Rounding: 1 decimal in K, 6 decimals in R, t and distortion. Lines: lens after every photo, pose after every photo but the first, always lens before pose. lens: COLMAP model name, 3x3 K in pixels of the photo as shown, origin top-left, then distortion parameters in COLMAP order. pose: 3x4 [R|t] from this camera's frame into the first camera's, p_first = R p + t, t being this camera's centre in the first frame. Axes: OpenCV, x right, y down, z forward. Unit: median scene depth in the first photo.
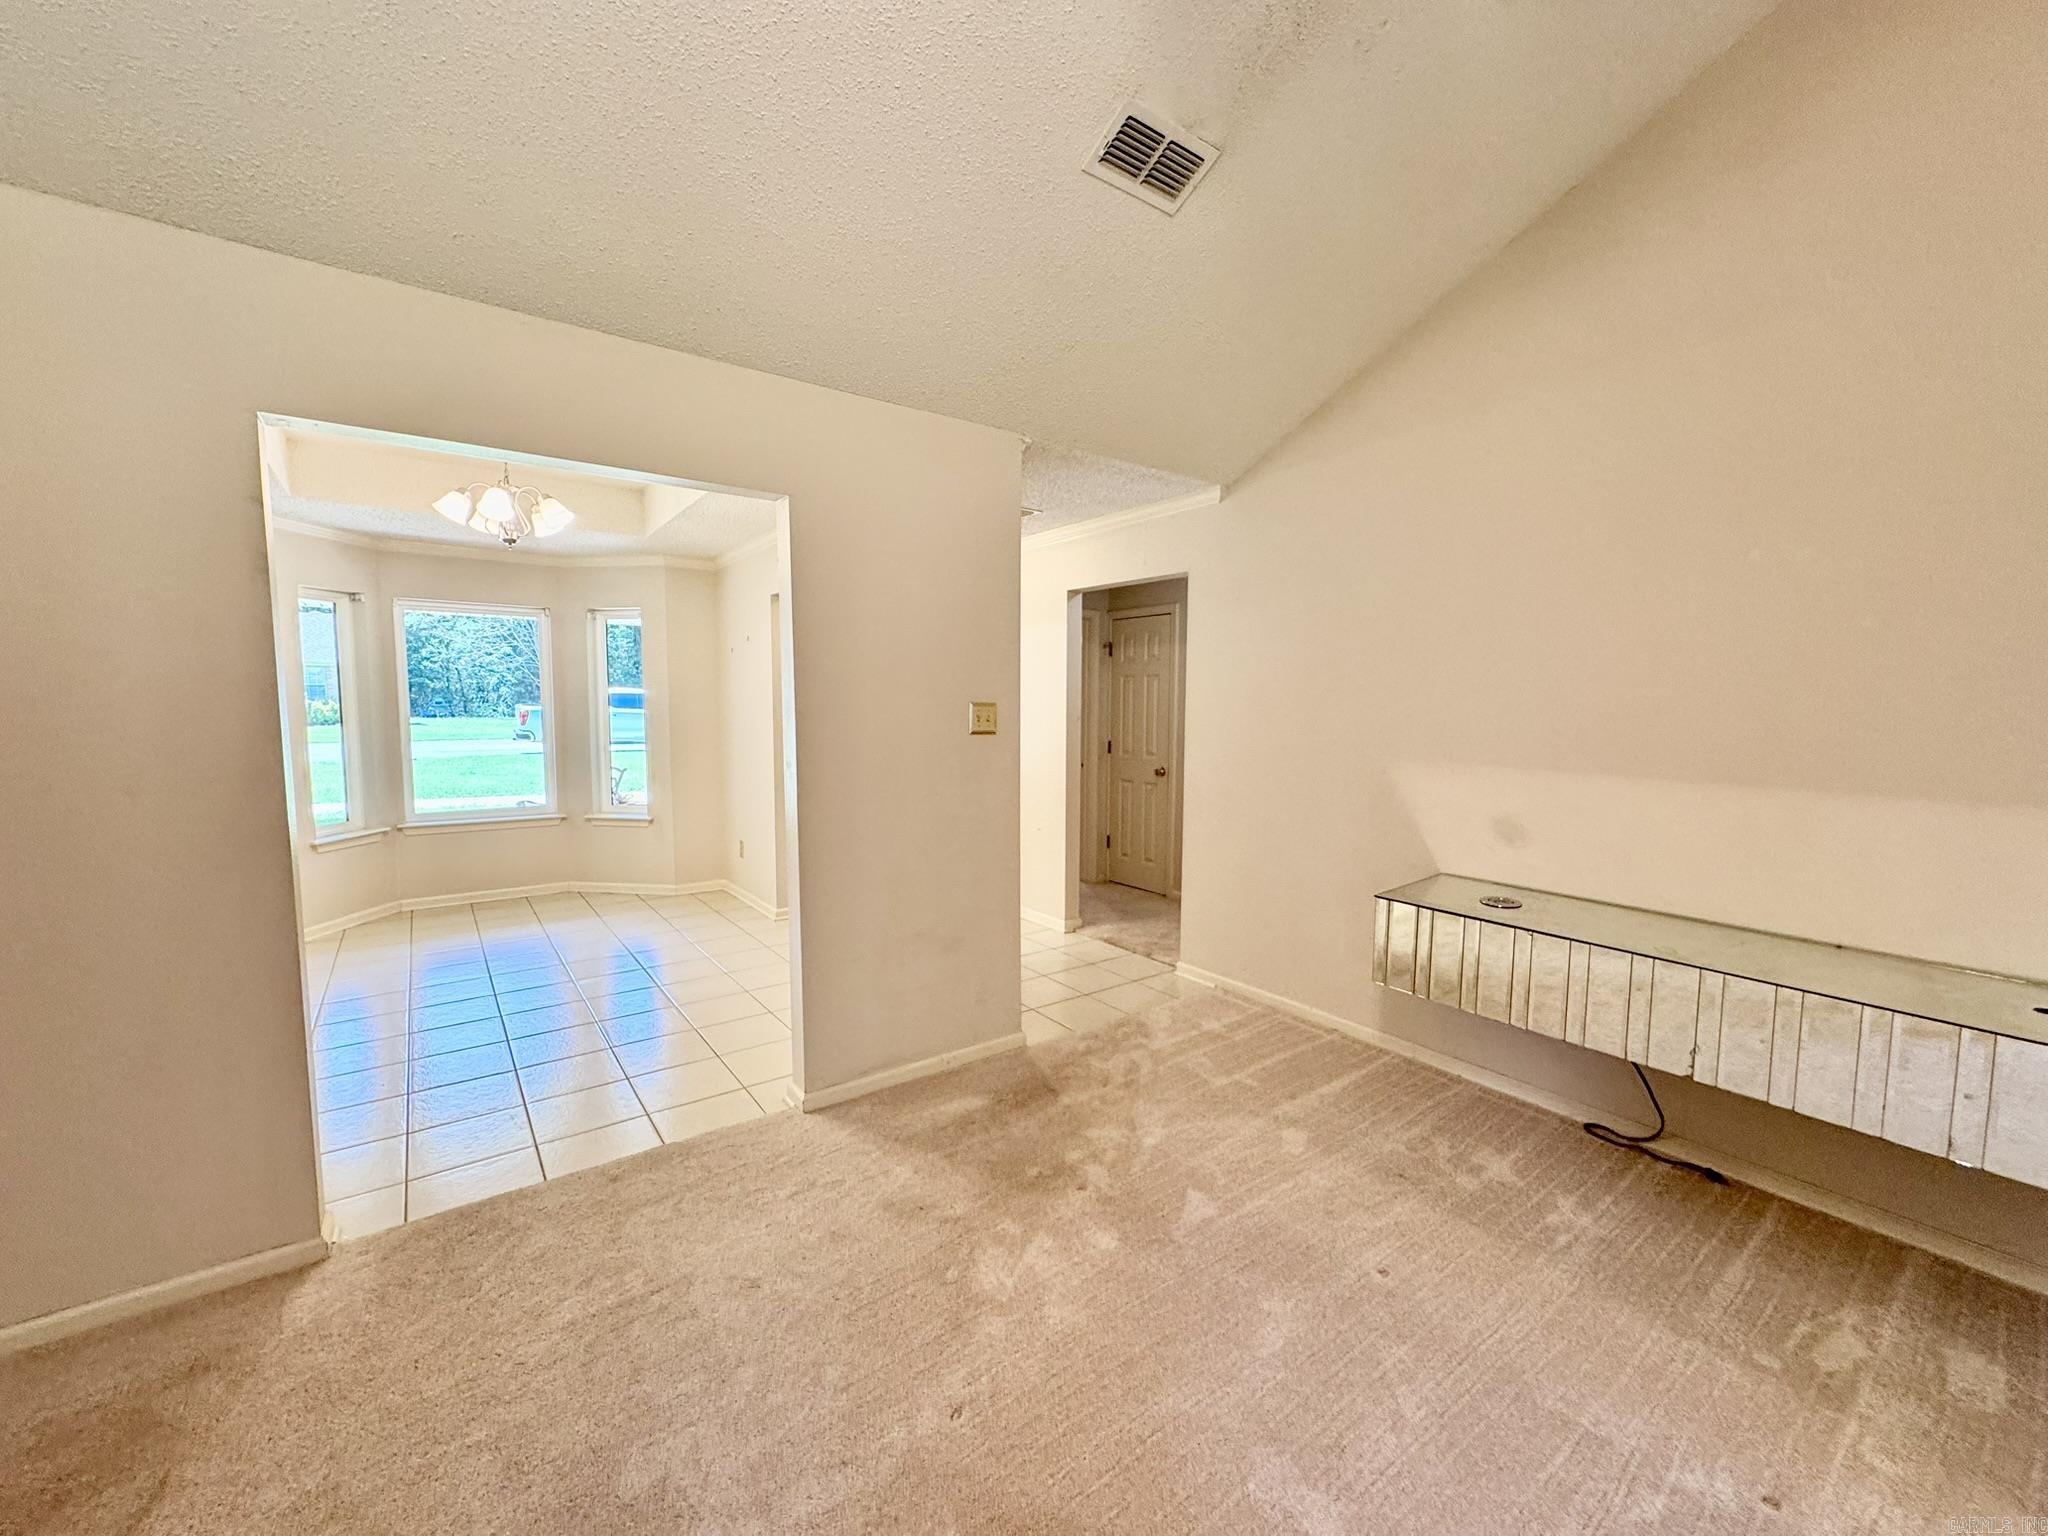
lens RADIAL K [[815.6, 0, 1032.6], [0, 815.6, 771.5], [0, 0, 1]] dist [0.003523, -0.000054]
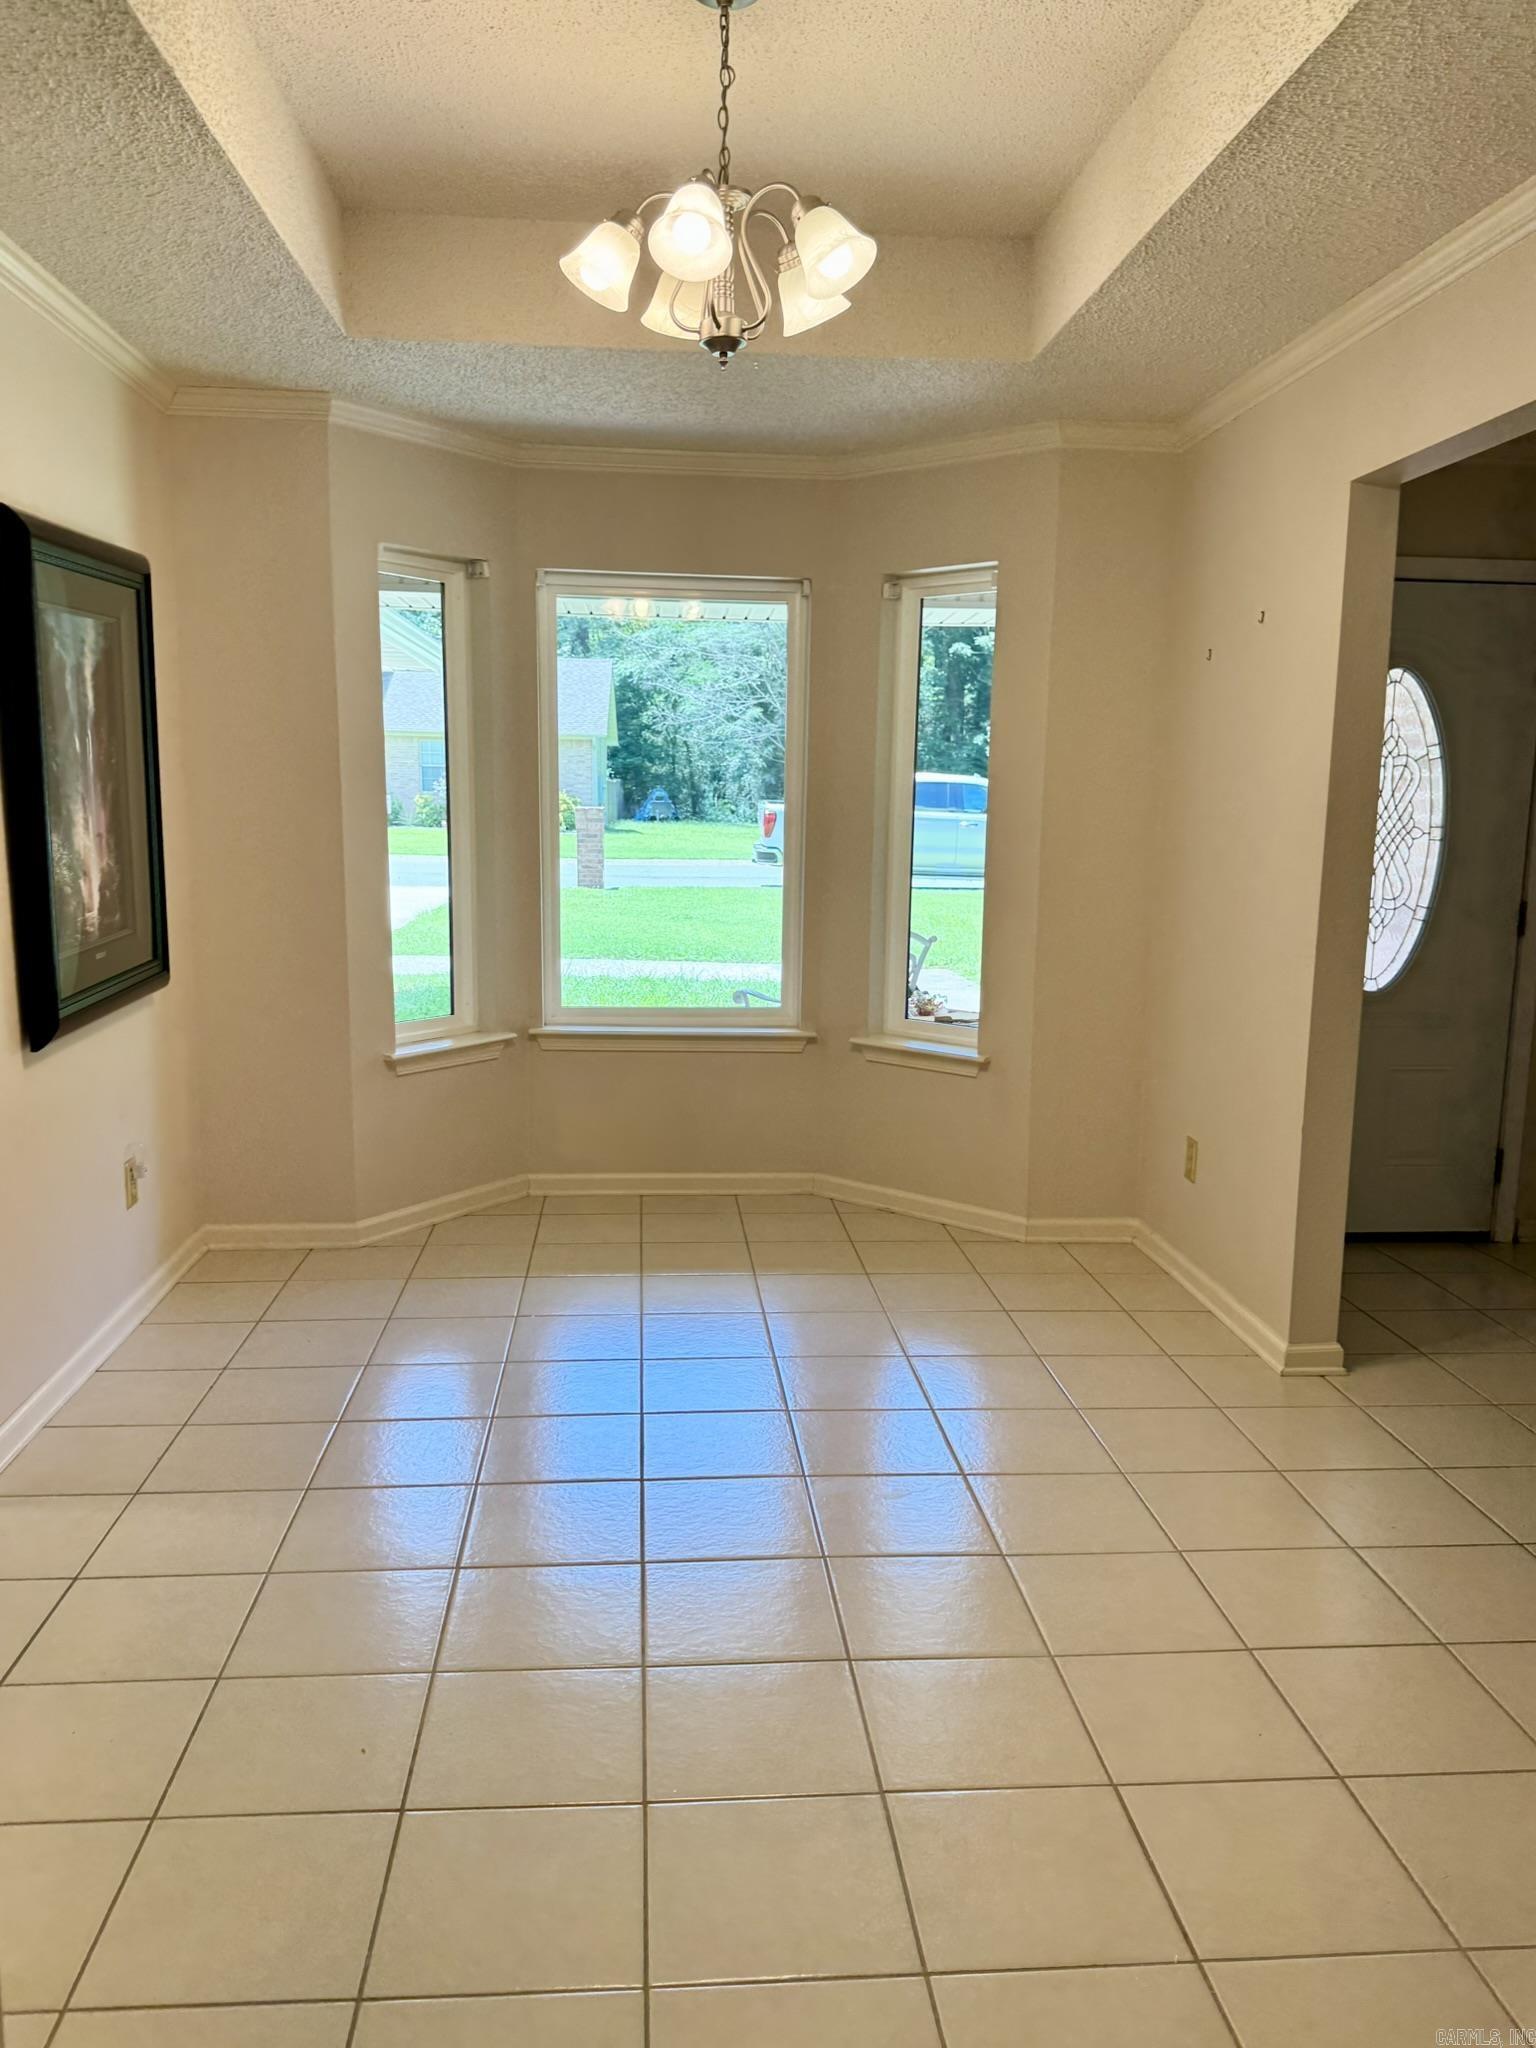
lens RADIAL K [[1443.9, 0, 783.8], [0, 1443.9, 1014.4], [0, 0, 1]] dist [0.013484, -0.000156]
pose [[0.850596, 0.086070, -0.518728, -0.159223], [-0.055855, 0.995721, 0.073625, -0.016223], [0.522845, -0.033652, 0.851763, 0.285955]]
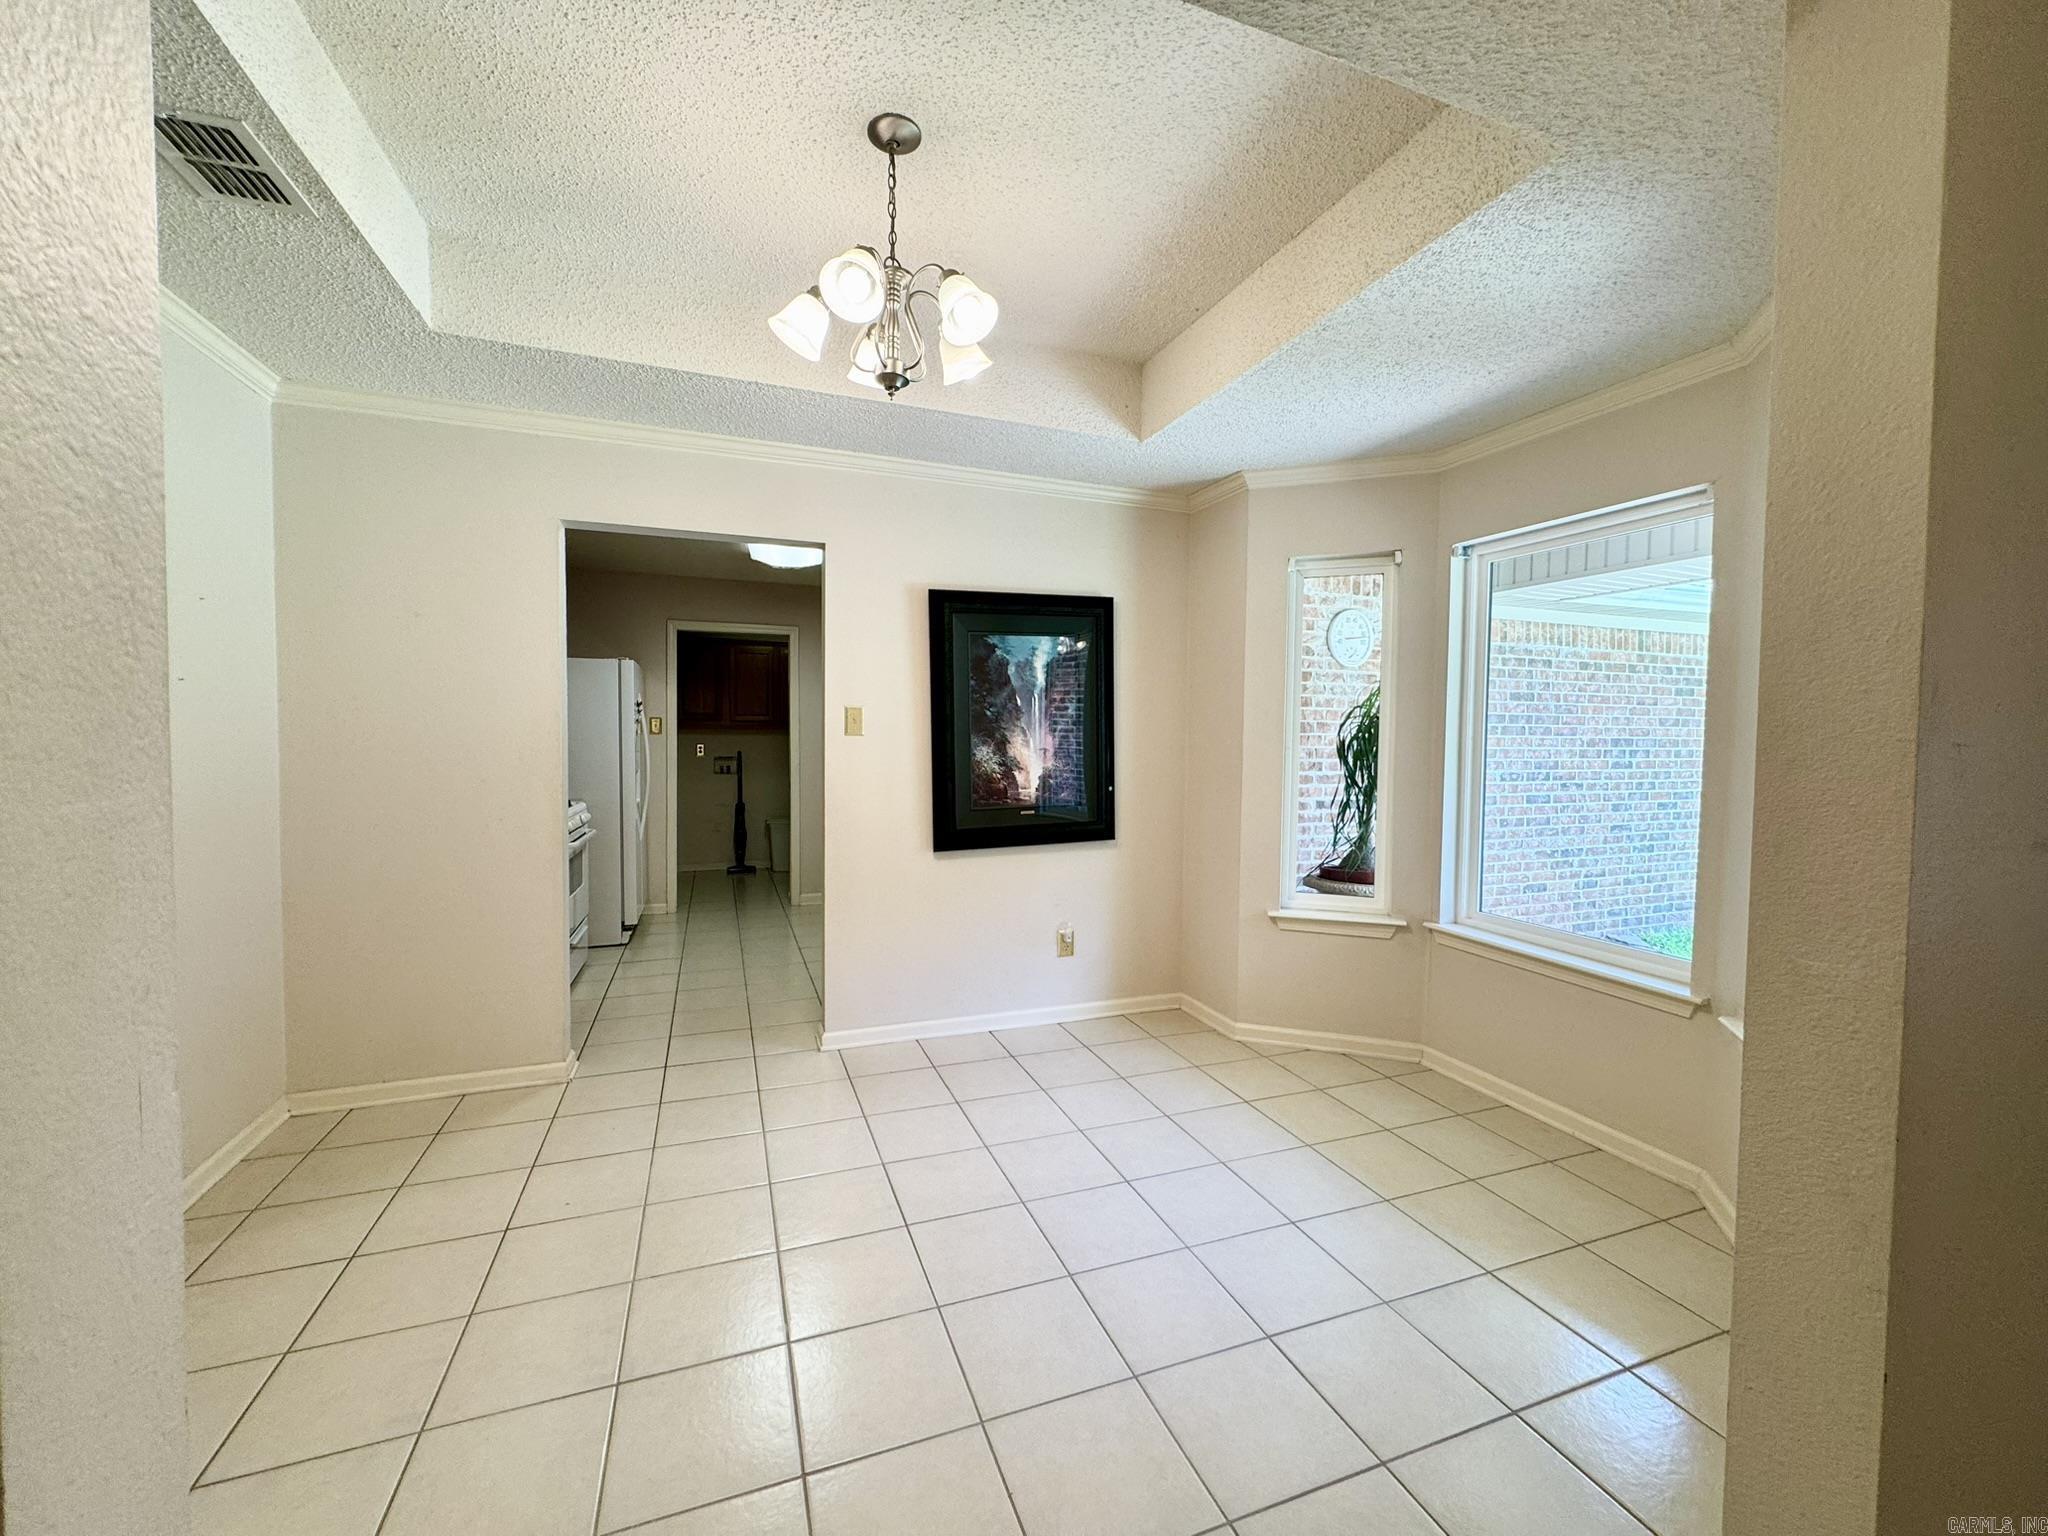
lens RADIAL K [[815.6, 0, 1029.2], [0, 815.6, 766.7], [0, 0, 1]] dist [0.003523, -0.000054]
pose [[-0.270909, 0.025541, -0.962266, -0.099579], [-0.094726, 0.994089, 0.053055, -0.050465], [0.957933, 0.105525, -0.266888, 0.808910]]
